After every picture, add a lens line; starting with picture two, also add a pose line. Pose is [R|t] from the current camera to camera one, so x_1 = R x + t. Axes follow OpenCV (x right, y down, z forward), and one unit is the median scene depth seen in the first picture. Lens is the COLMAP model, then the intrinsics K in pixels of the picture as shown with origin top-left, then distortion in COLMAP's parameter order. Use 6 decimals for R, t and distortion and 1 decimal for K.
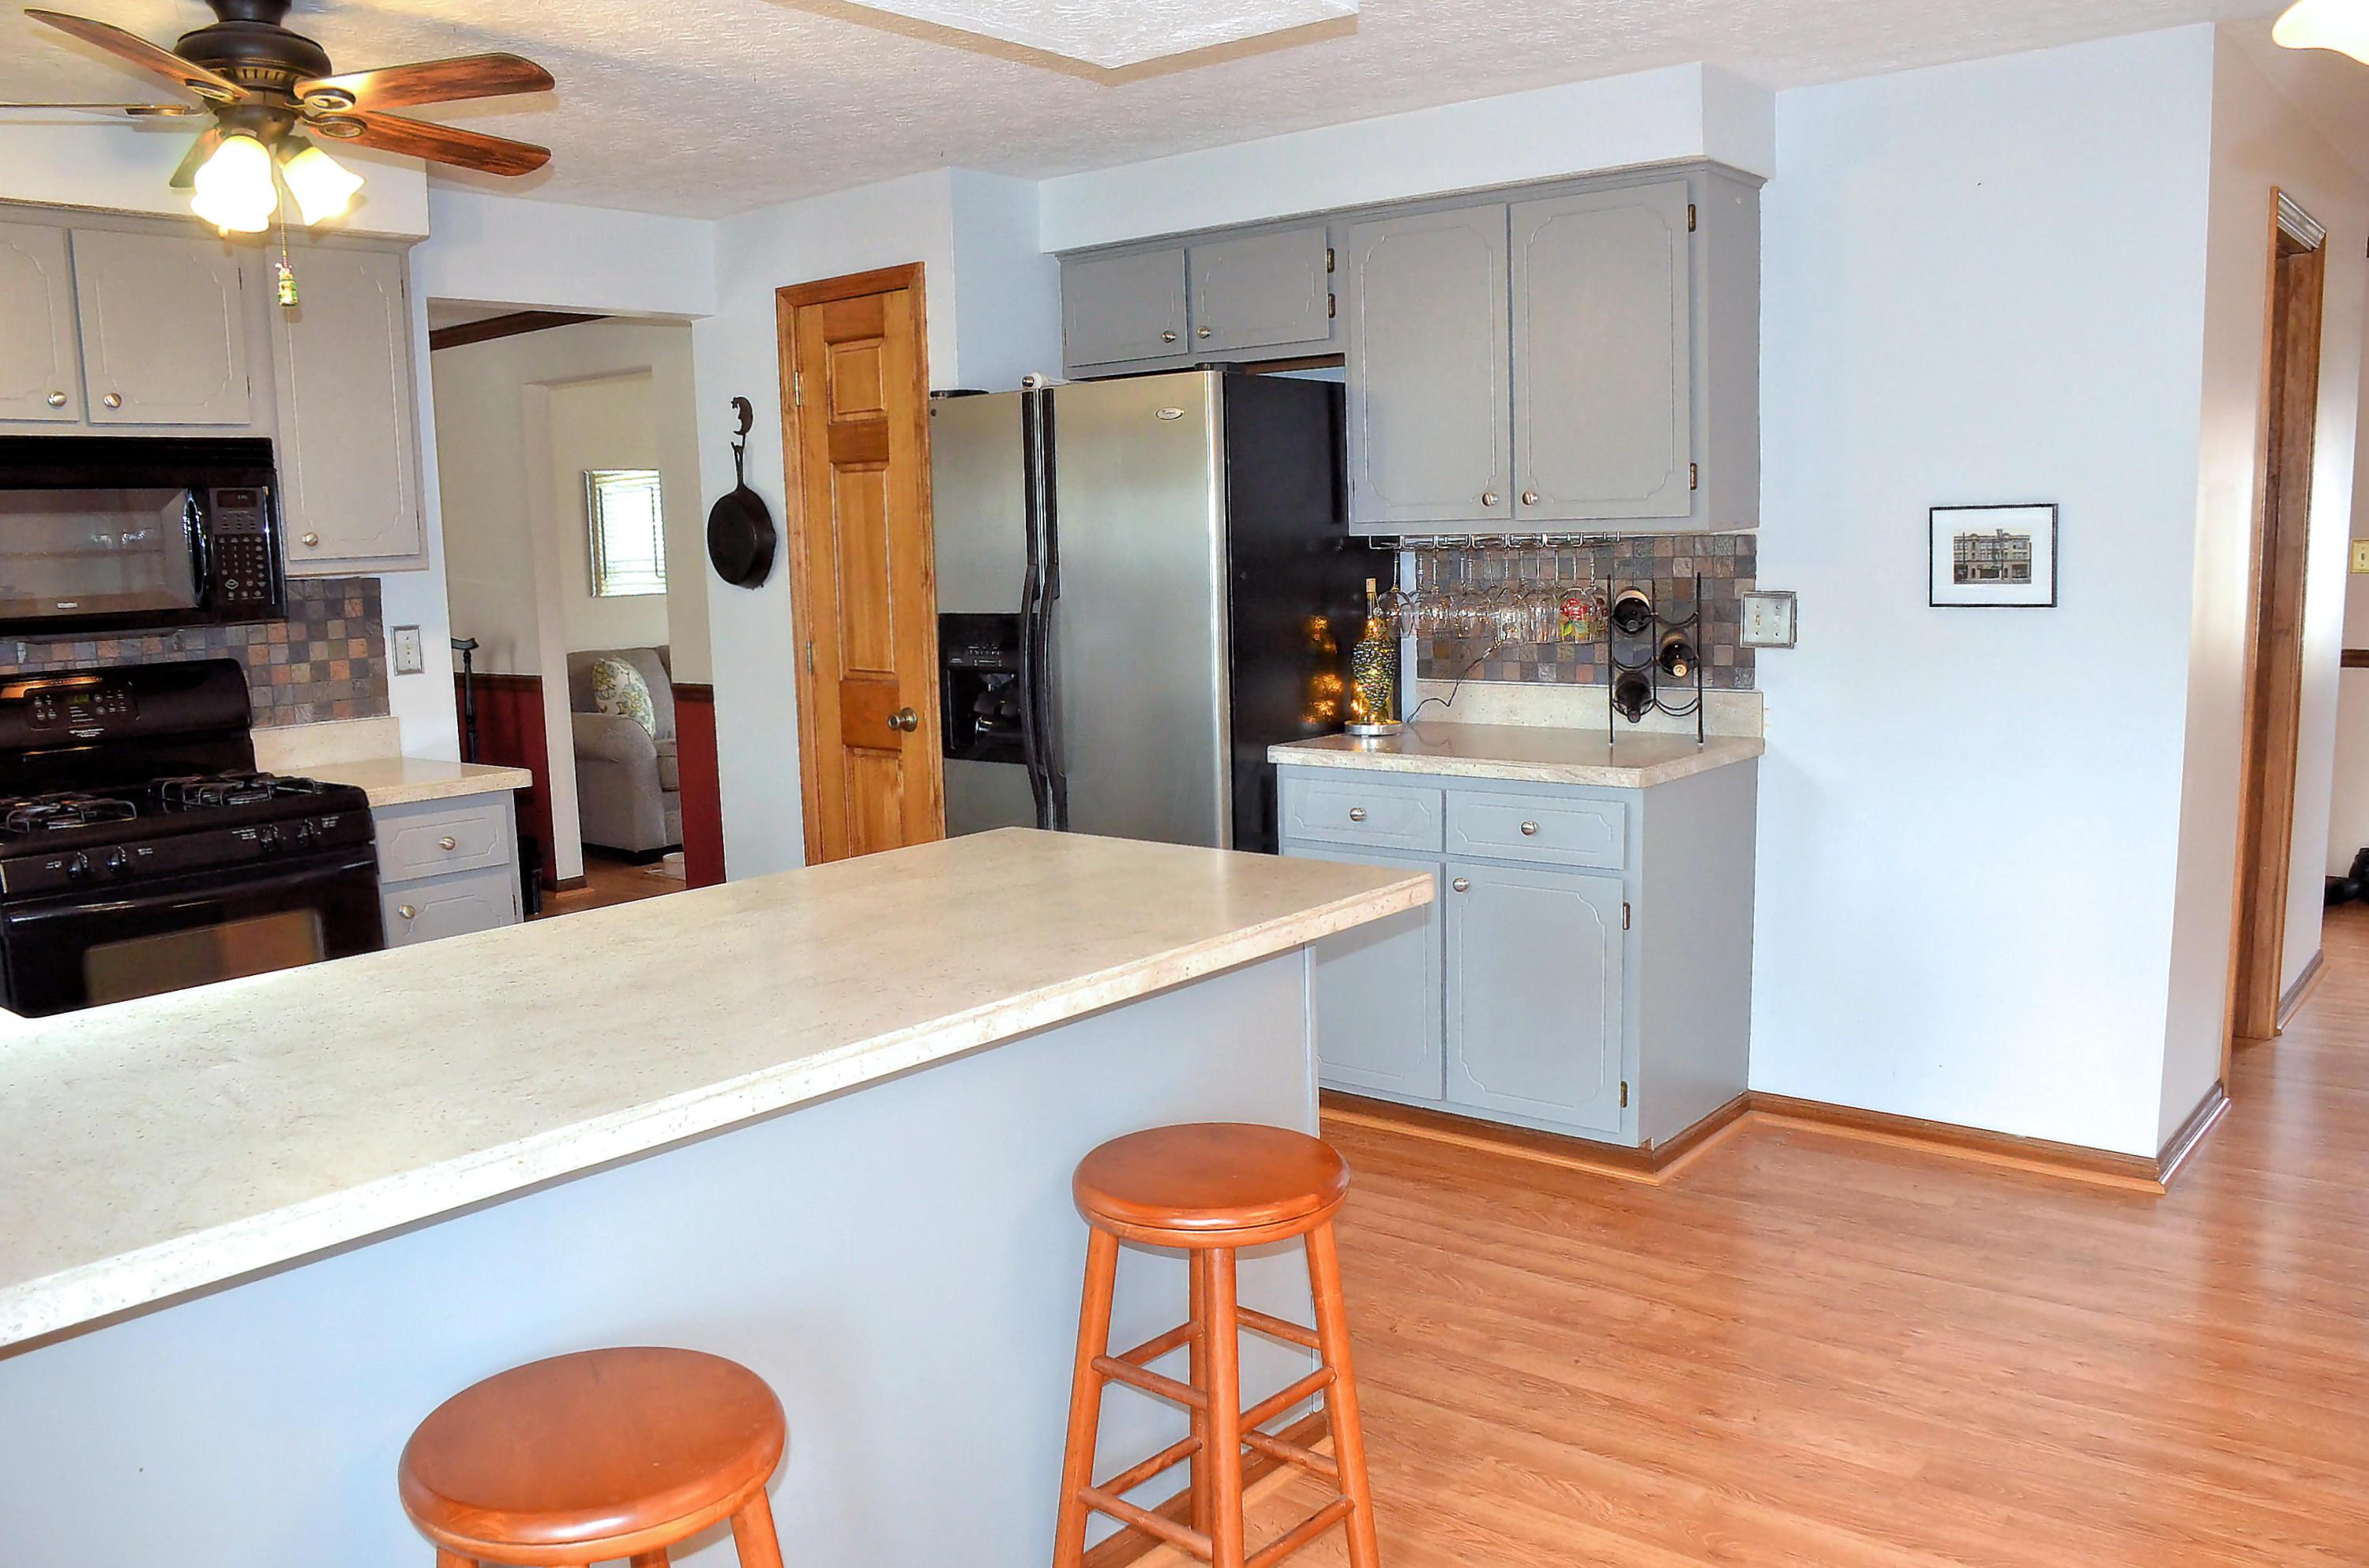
lens RADIAL K [[1883.8, 0, 1175.5], [0, 1883.8, 825.3], [0, 0, 1]] dist [-0.145411, 0.098670]
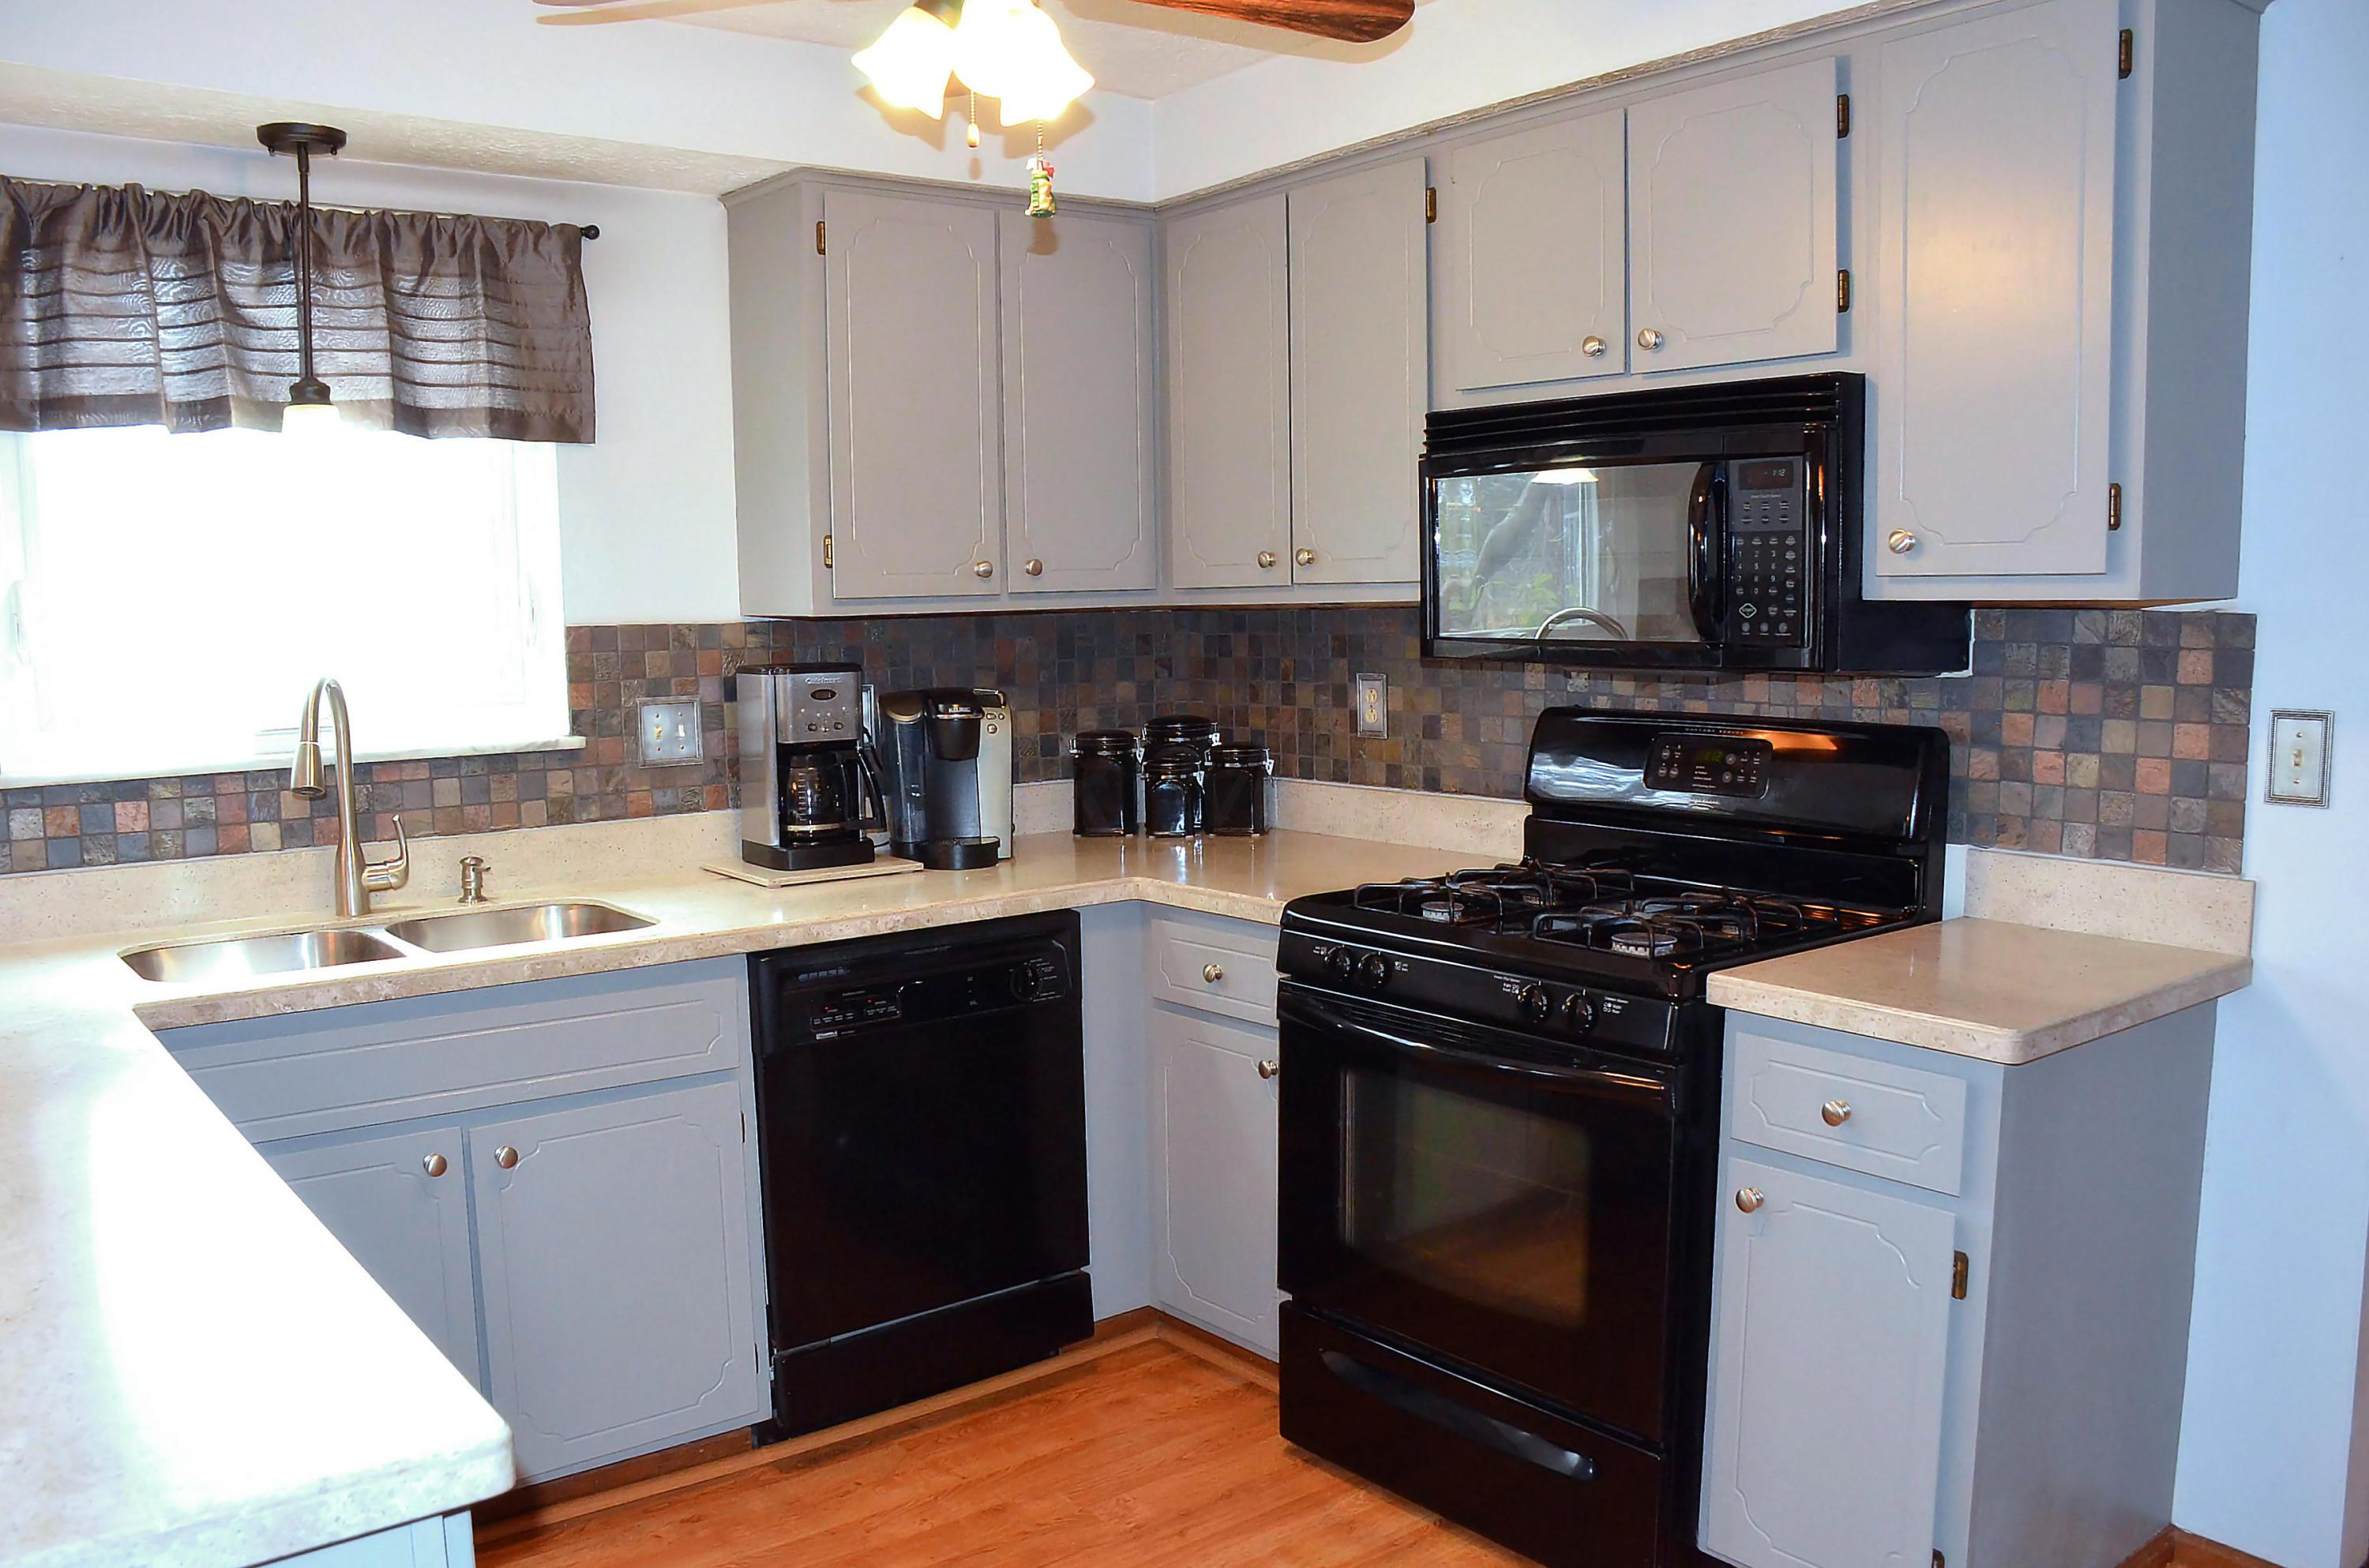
lens RADIAL K [[1883.8, 0, 1175.5], [0, 1883.8, 825.3], [0, 0, 1]] dist [-0.145411, 0.098670]
pose [[-0.218933, 0.153873, -0.963531, 0.143887], [-0.128370, 0.974362, 0.184771, -0.137510], [0.967259, 0.164141, -0.193567, 0.846662]]
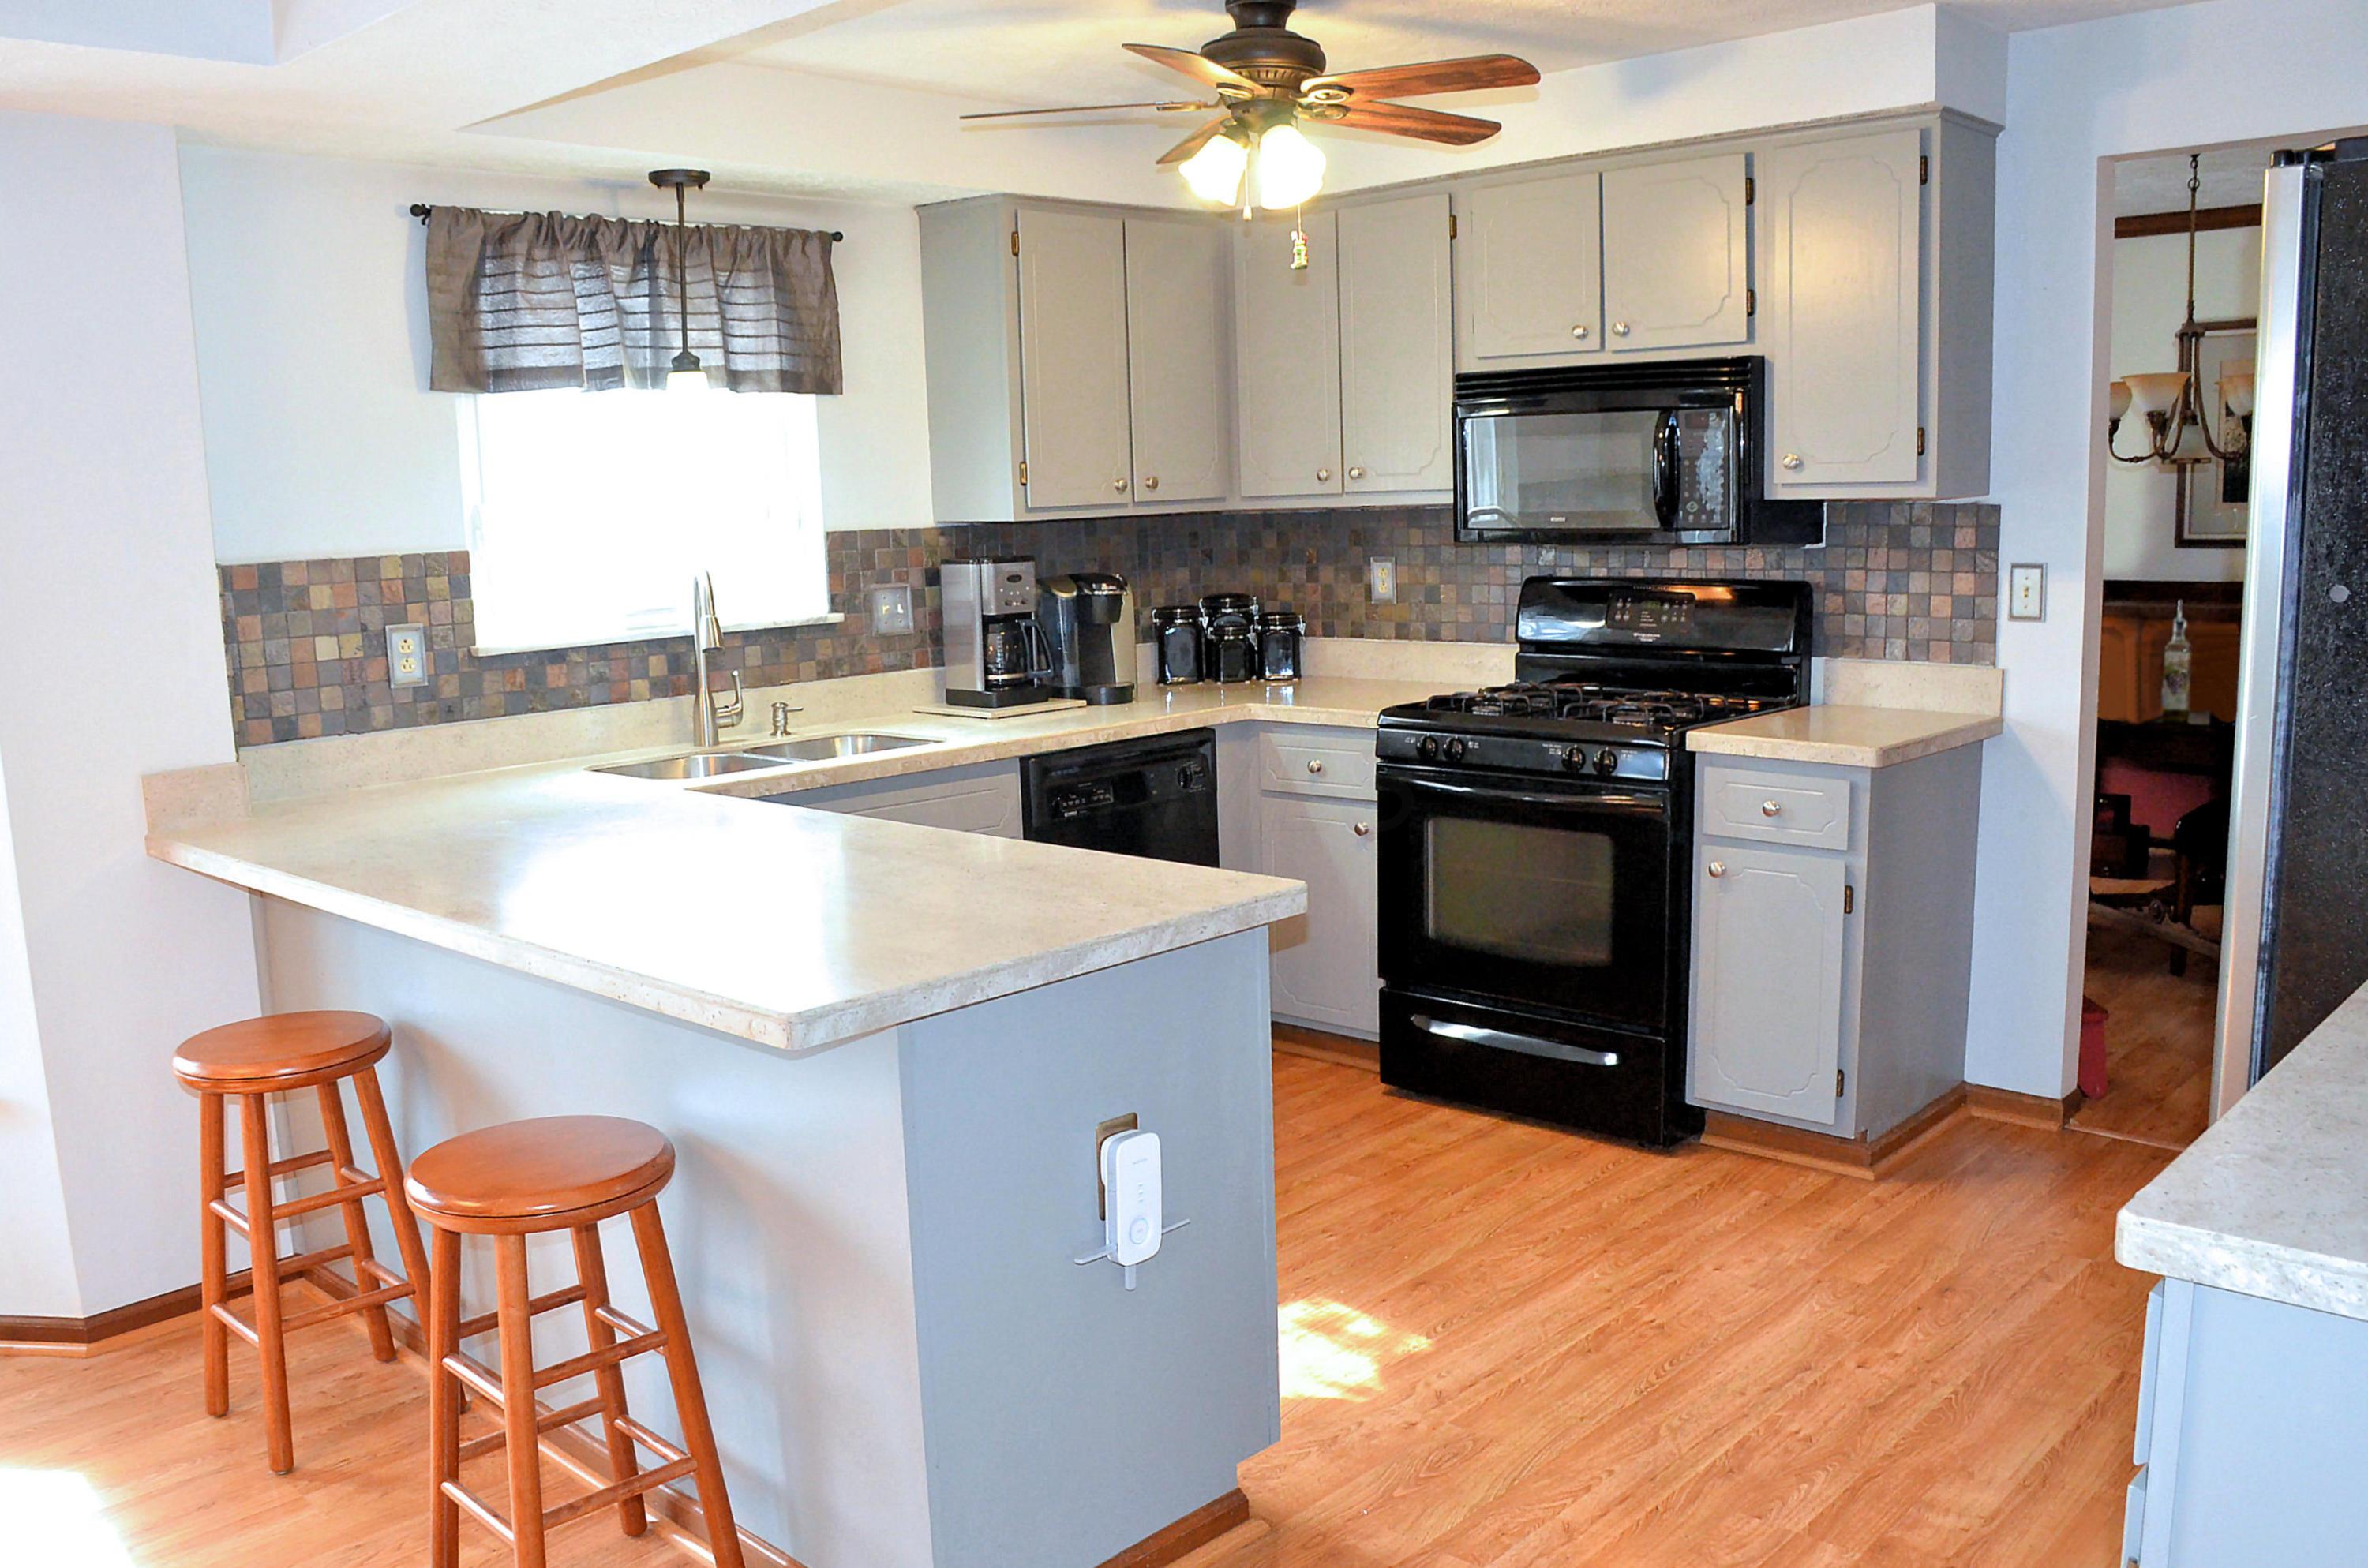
lens RADIAL K [[1993.0, 0, 1175.7], [0, 1993.0, 833.0], [0, 0, 1]] dist [-0.140002, 0.095239]
pose [[-0.068905, 0.203643, -0.976617, 0.526779], [-0.120654, 0.970057, 0.210788, -0.136350], [0.990300, 0.132358, -0.042272, 0.707655]]
